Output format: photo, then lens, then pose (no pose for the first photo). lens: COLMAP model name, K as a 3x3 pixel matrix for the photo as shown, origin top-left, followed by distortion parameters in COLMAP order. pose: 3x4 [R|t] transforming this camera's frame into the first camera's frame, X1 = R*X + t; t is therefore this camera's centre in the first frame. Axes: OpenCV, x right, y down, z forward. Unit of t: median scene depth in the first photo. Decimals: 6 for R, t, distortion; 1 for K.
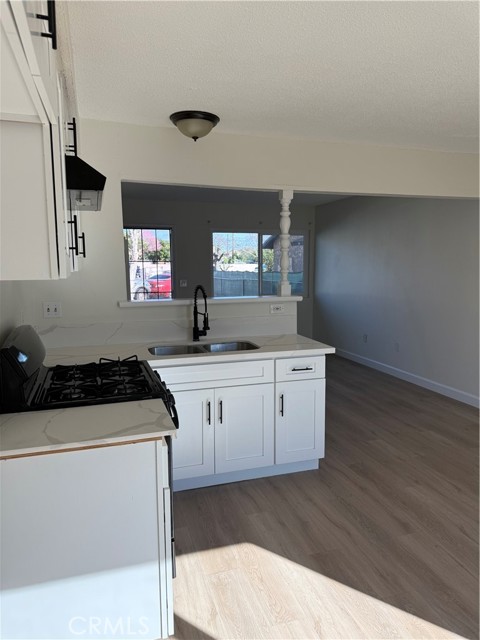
lens RADIAL K [[451.0, 0, 244.1], [0, 451.0, 321.4], [0, 0, 1]] dist [0.057852, -0.067757]
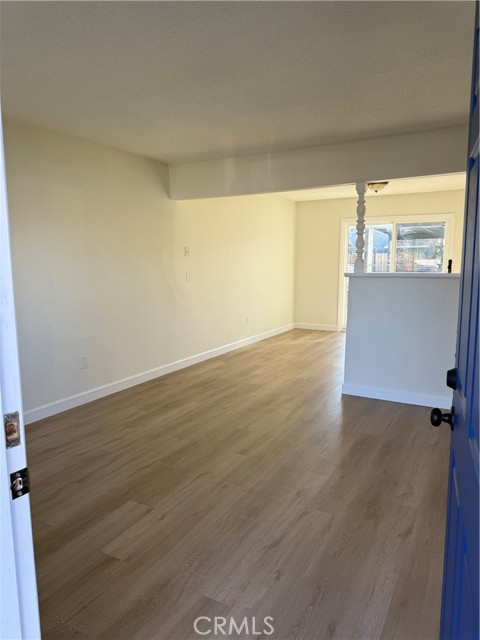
lens RADIAL K [[451.0, 0, 235.8], [0, 451.0, 326.2], [0, 0, 1]] dist [0.057852, -0.067757]
pose [[-0.680109, -0.099168, 0.726373, -0.684387], [0.105013, 0.967413, 0.230401, -0.275068], [-0.725551, 0.232976, -0.647532, 2.461994]]
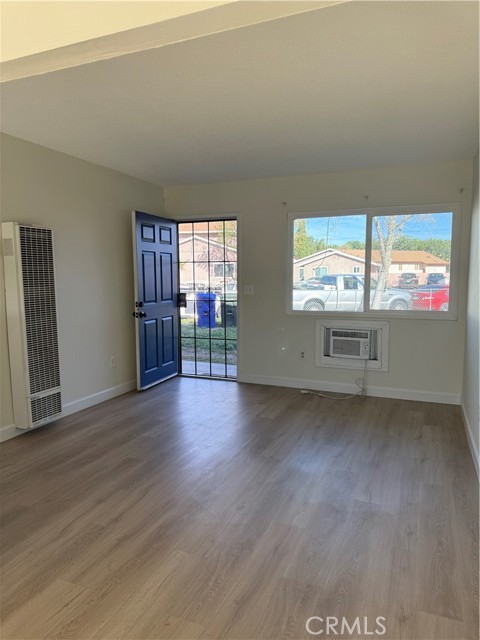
lens RADIAL K [[451.0, 0, 231.5], [0, 451.0, 318.1], [0, 0, 1]] dist [0.057852, -0.067757]
pose [[0.751052, 0.063032, -0.657227, 0.815291], [-0.082981, 0.996551, 0.000748, -0.082691], [0.655007, 0.053975, 0.753692, 1.003185]]
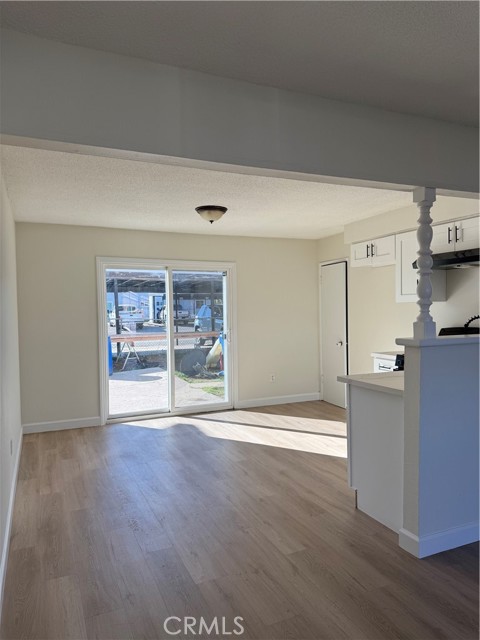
lens RADIAL K [[451.0, 0, 239.5], [0, 451.0, 321.1], [0, 0, 1]] dist [0.057852, -0.067757]
pose [[-0.994065, 0.020224, -0.106893, 0.541321], [0.003415, 0.987886, 0.155141, -0.232298], [0.108735, 0.153855, -0.982092, 1.998027]]
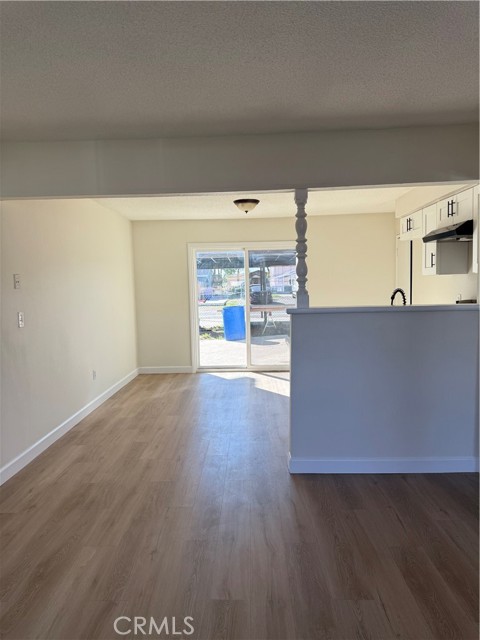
lens RADIAL K [[451.0, 0, 238.1], [0, 451.0, 323.0], [0, 0, 1]] dist [0.057852, -0.067757]
pose [[-0.944026, -0.001790, 0.329865, -0.100487], [0.069839, 0.976232, 0.205166, -0.264343], [-0.322392, 0.216720, -0.921464, 2.259655]]
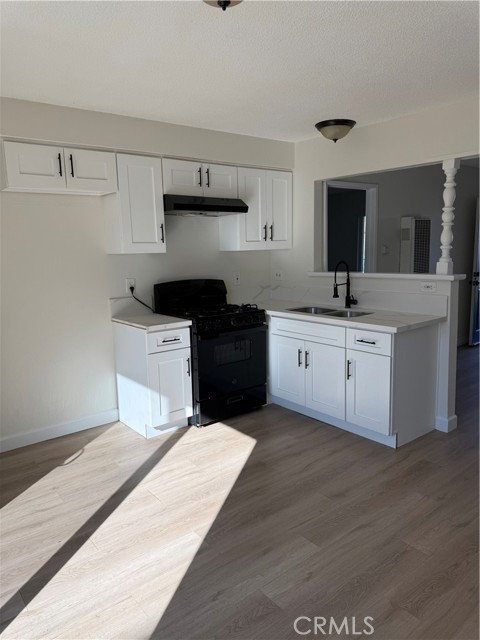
lens RADIAL K [[451.0, 0, 236.6], [0, 451.0, 321.3], [0, 0, 1]] dist [0.057852, -0.067757]
pose [[0.348628, 0.145413, -0.925912, 0.993997], [-0.094154, 0.988328, 0.119764, -0.040212], [0.932520, 0.045426, 0.358250, 0.328960]]
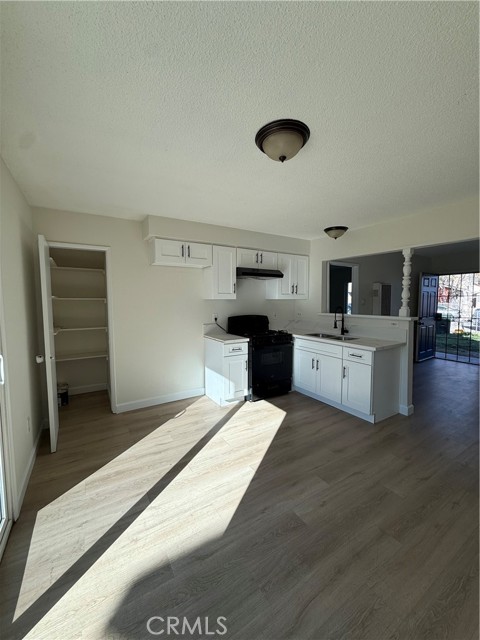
lens RADIAL K [[254.8, 0, 240.3], [0, 254.8, 318.1], [0, 0, 1]] dist [0.001444, 0.000471]
pose [[0.237757, 0.071576, -0.968684, 0.958617], [-0.122286, 0.991552, 0.043251, -0.026084], [0.963596, 0.108173, 0.244501, 0.311095]]
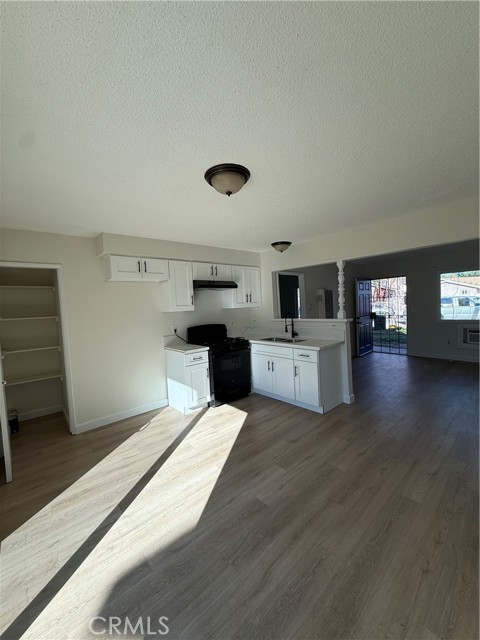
lens RADIAL K [[254.8, 0, 239.9], [0, 254.8, 318.4], [0, 0, 1]] dist [0.001444, 0.000471]
pose [[0.393421, 0.030774, -0.918843, 1.031142], [-0.069159, 0.997598, 0.003800, -0.041371], [0.916754, 0.062051, 0.394604, 0.288286]]
